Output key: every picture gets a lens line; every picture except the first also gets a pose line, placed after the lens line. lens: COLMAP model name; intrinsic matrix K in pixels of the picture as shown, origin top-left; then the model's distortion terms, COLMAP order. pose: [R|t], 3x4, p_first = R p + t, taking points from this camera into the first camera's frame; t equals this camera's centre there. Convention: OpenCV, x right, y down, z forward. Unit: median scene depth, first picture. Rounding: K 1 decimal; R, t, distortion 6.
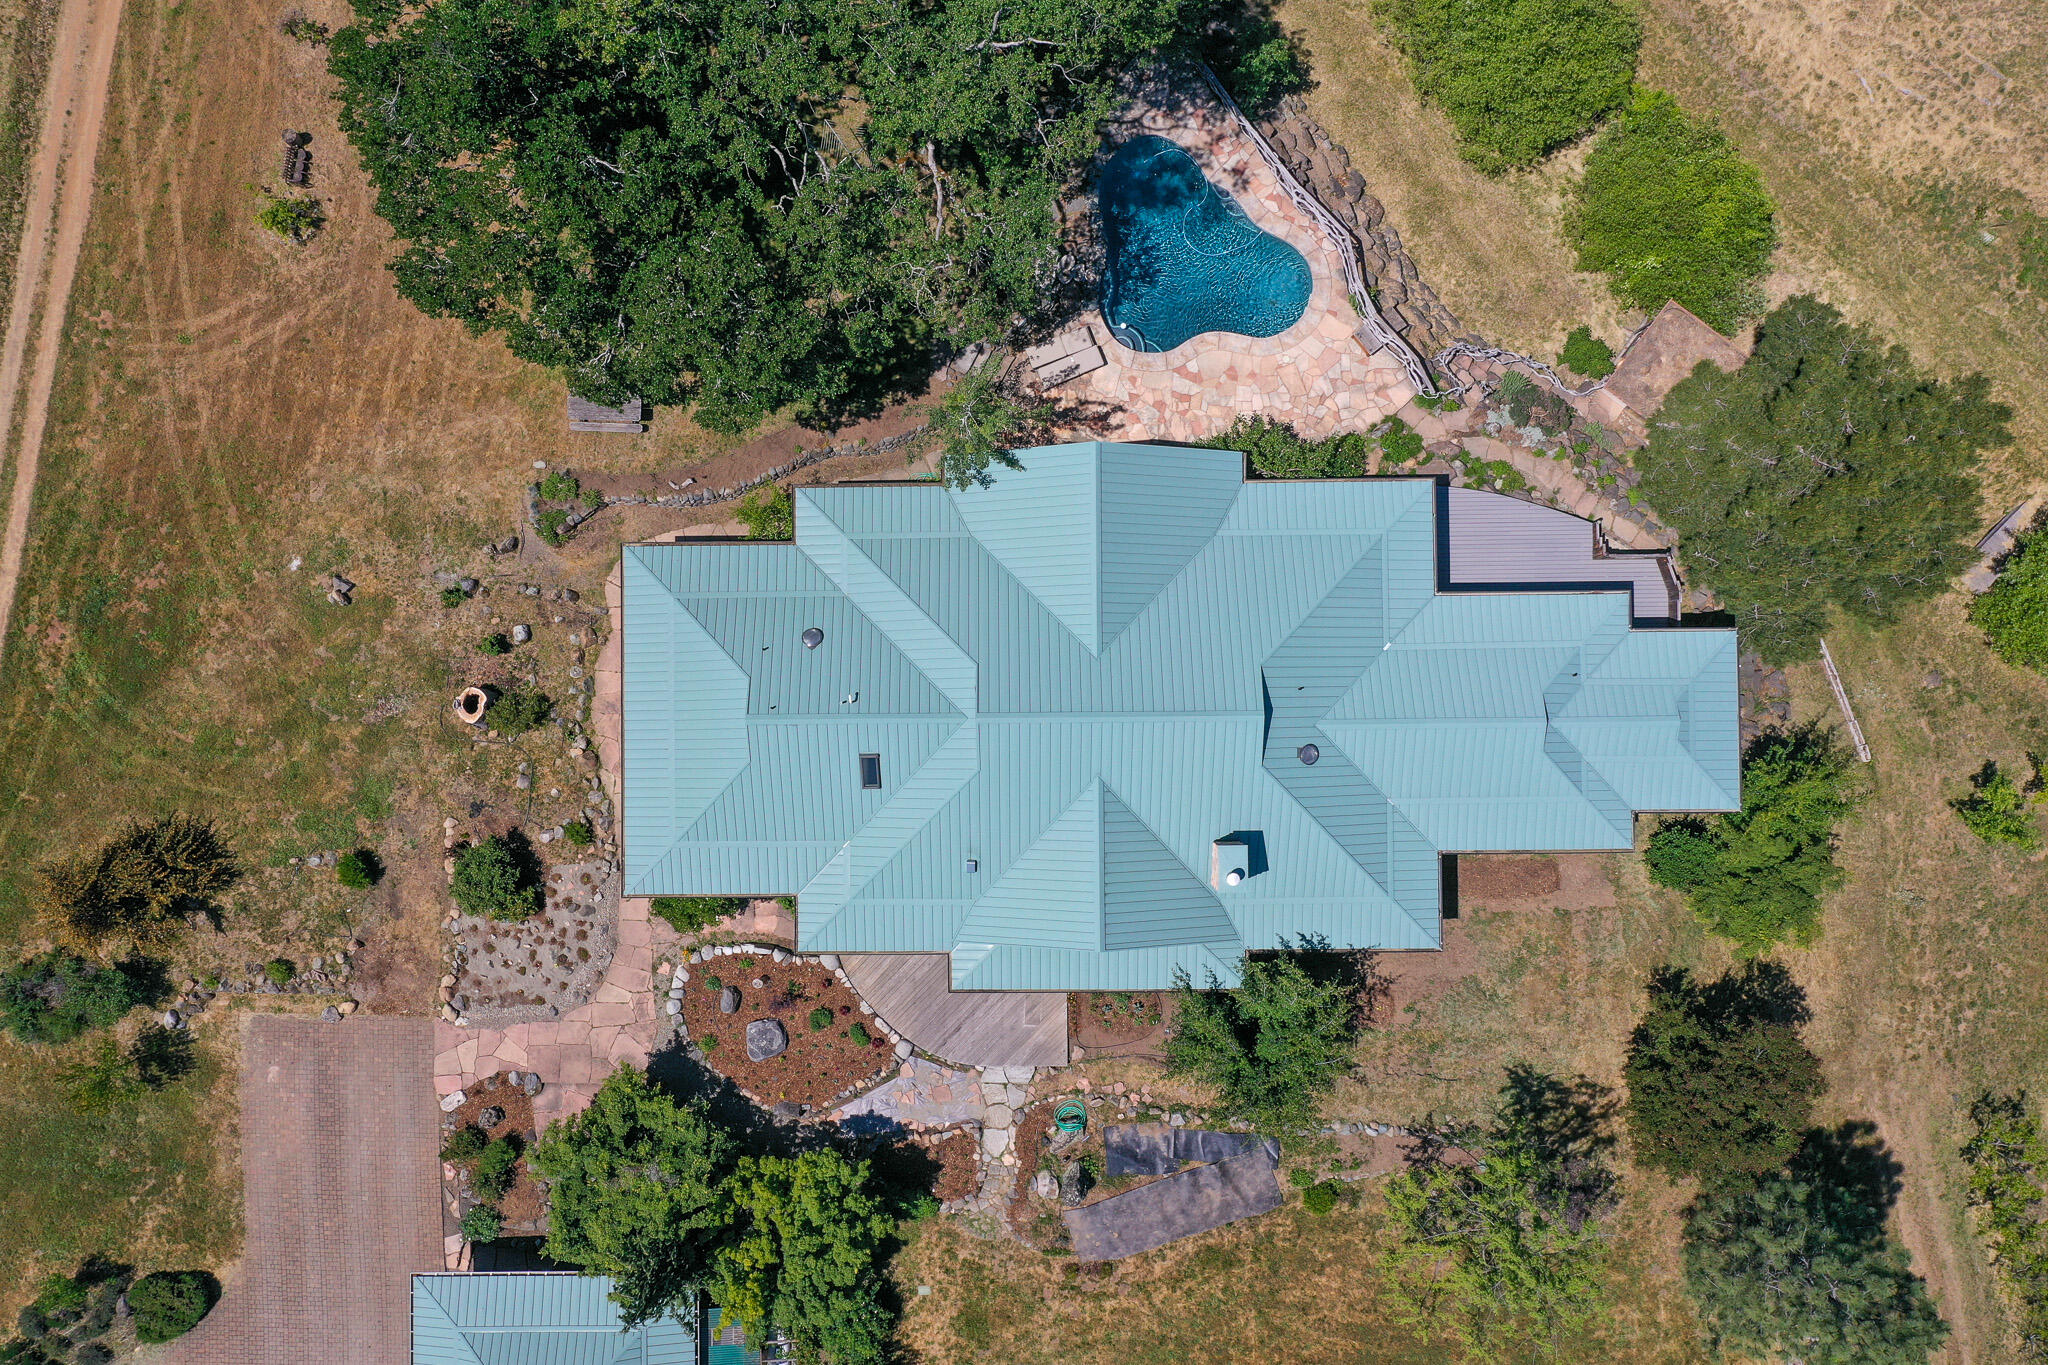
lens RADIAL K [[1617.4, 0, 1019.7], [0, 1617.4, 674.5], [0, 0, 1]] dist [-0.000170, 0.003818]
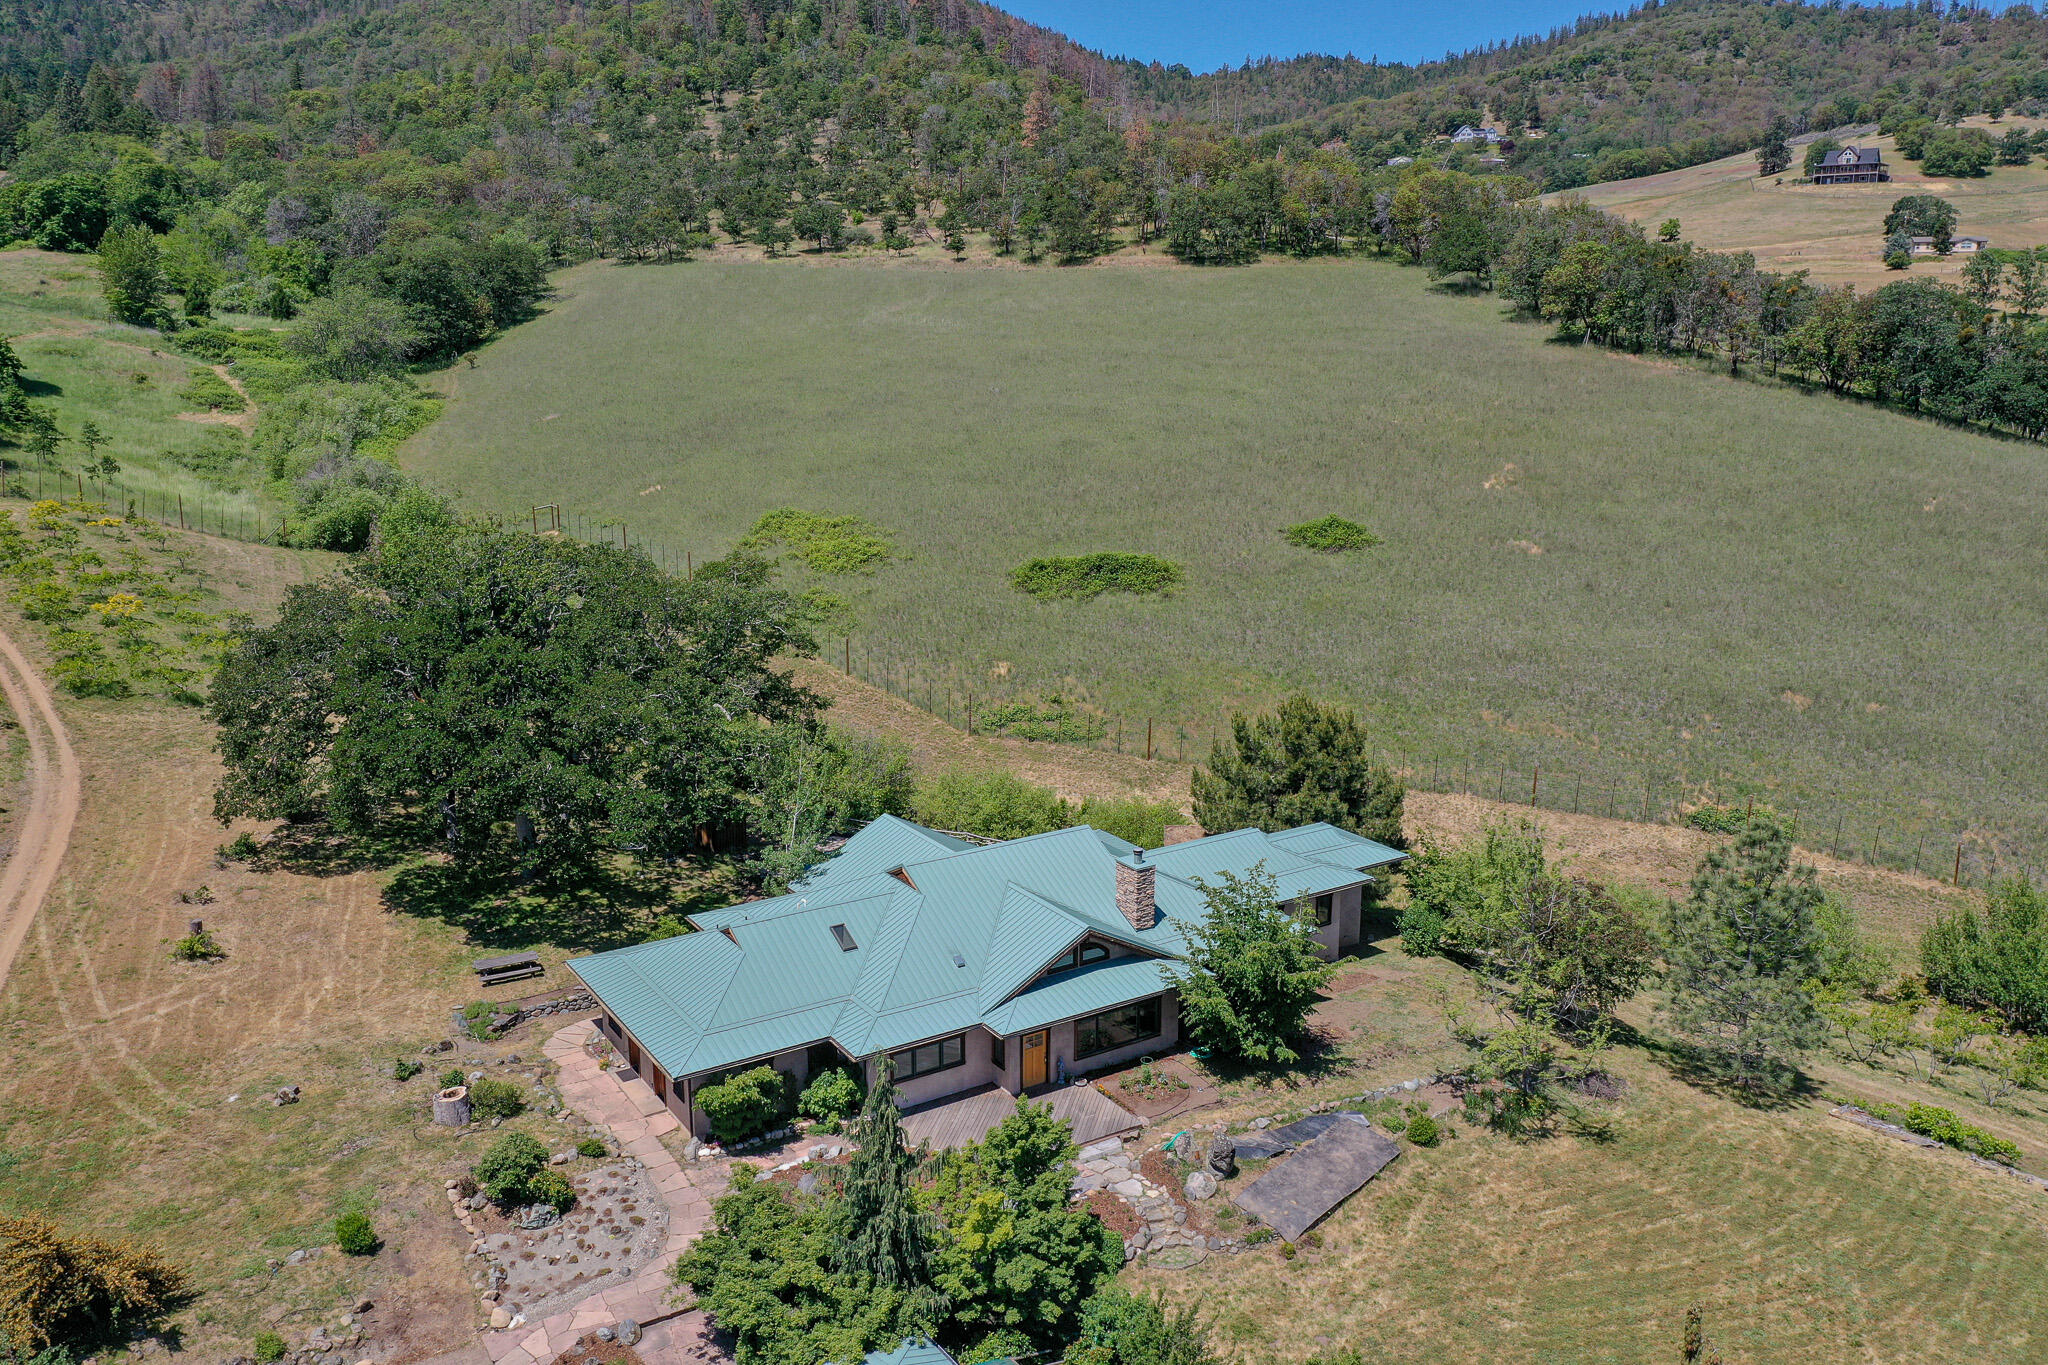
lens RADIAL K [[1609.4, 0, 1024.0], [0, 1609.4, 682.5], [0, 0, 1]] dist [0.002059, 0.007922]
pose [[0.842721, -0.101065, 0.528780, -0.532751], [0.537569, 0.210887, -0.816423, 0.957470], [-0.029001, 0.972272, 0.232048, 0.497477]]
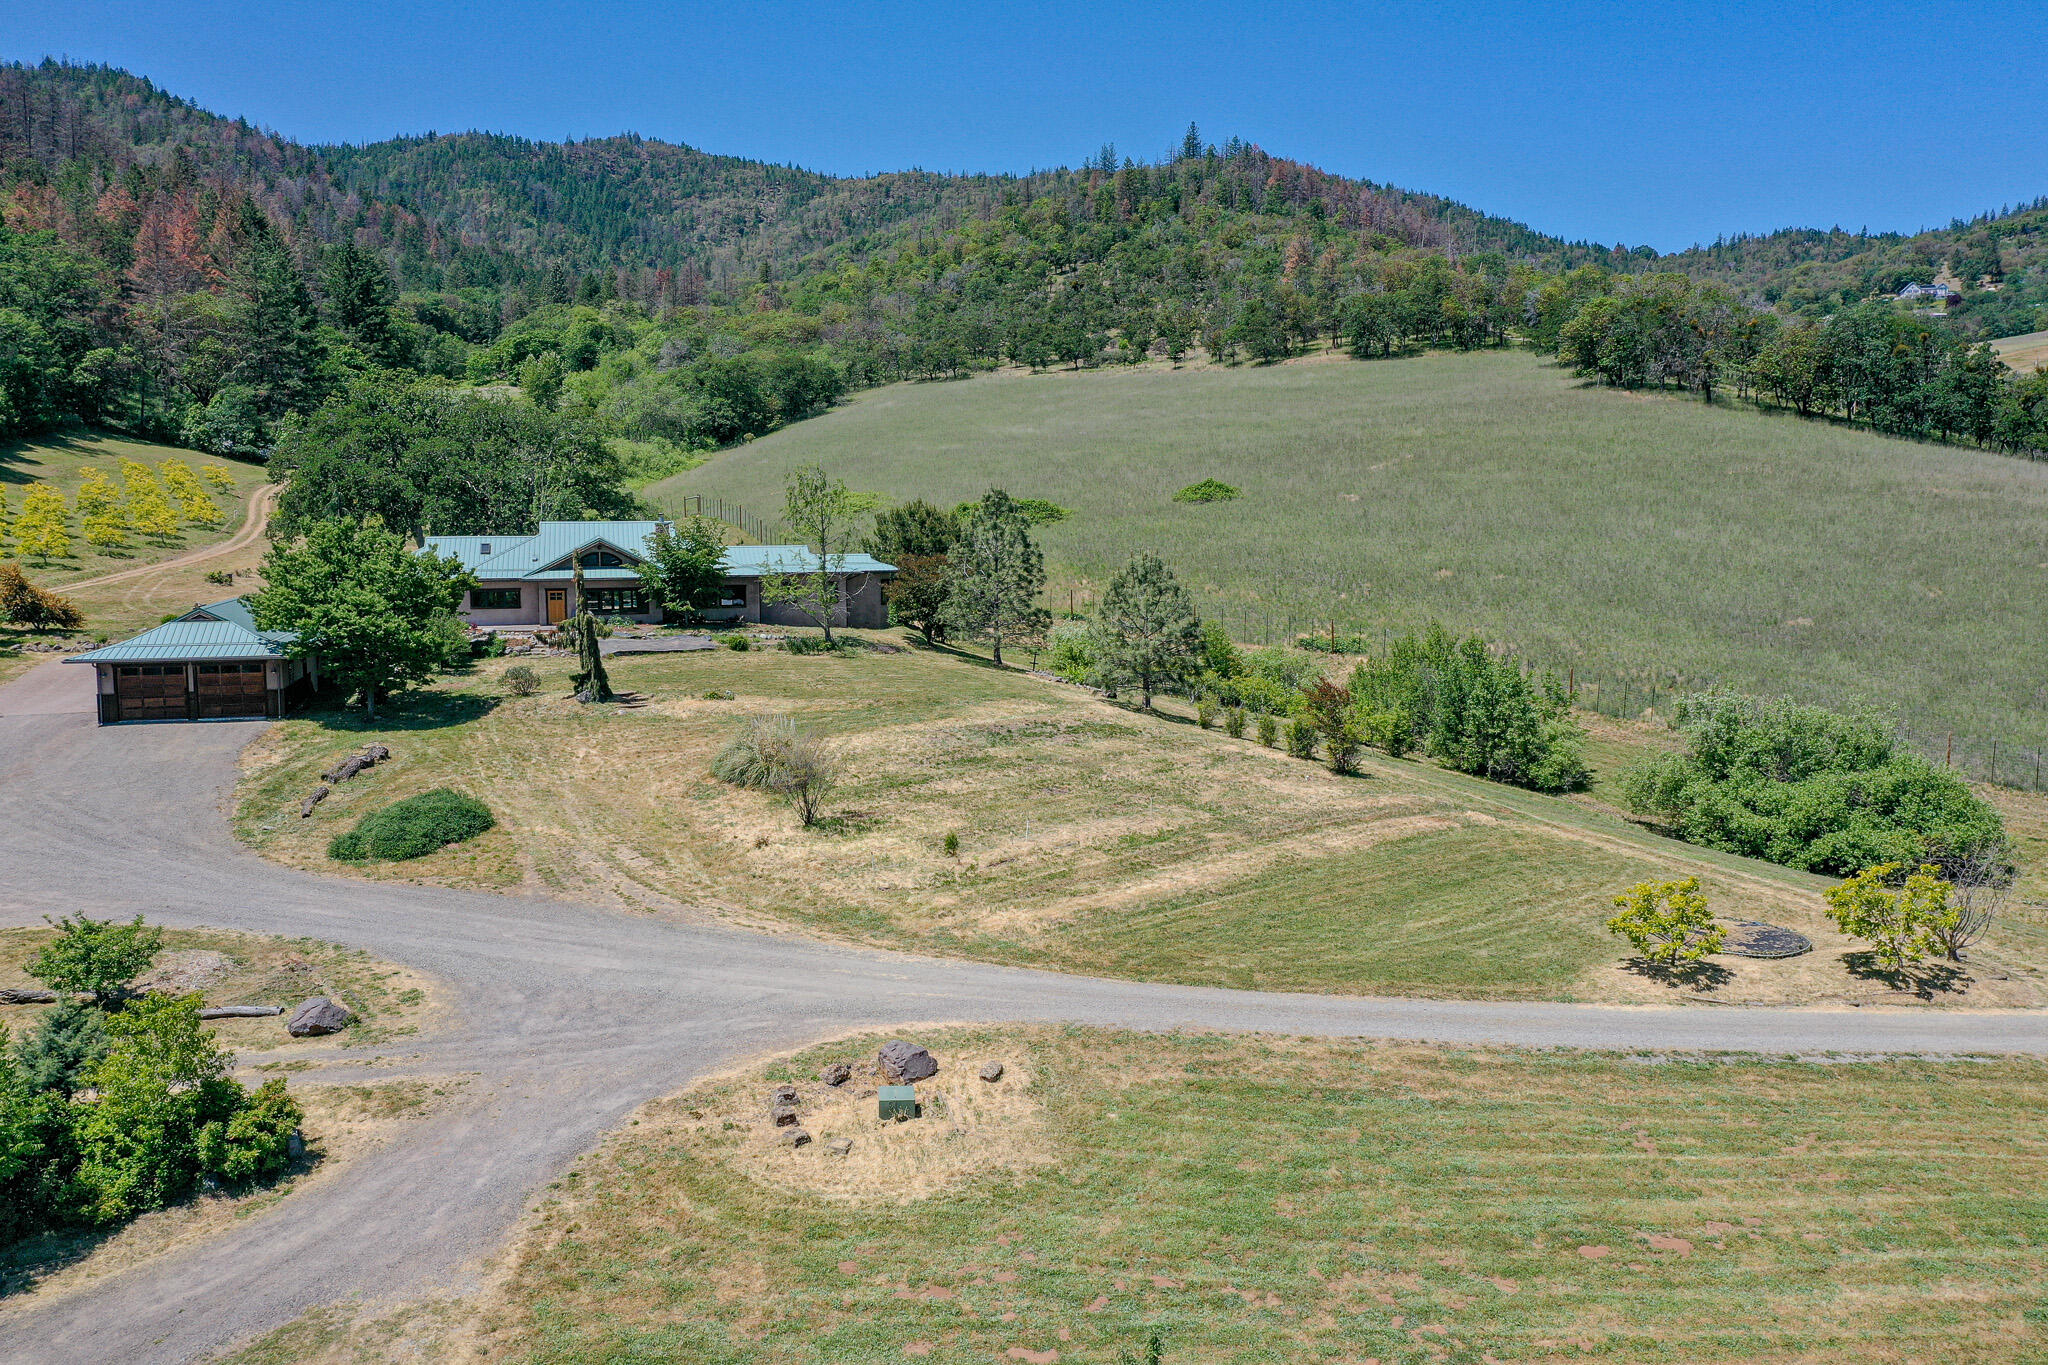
lens RADIAL K [[1617.4, 0, 1019.7], [0, 1617.4, 674.5], [0, 0, 1]] dist [-0.000170, 0.003818]
pose [[0.966655, -0.005575, 0.256021, 0.034558], [0.254877, 0.117827, -0.959768, 2.064014], [-0.024816, 0.993018, 0.115319, 0.826825]]
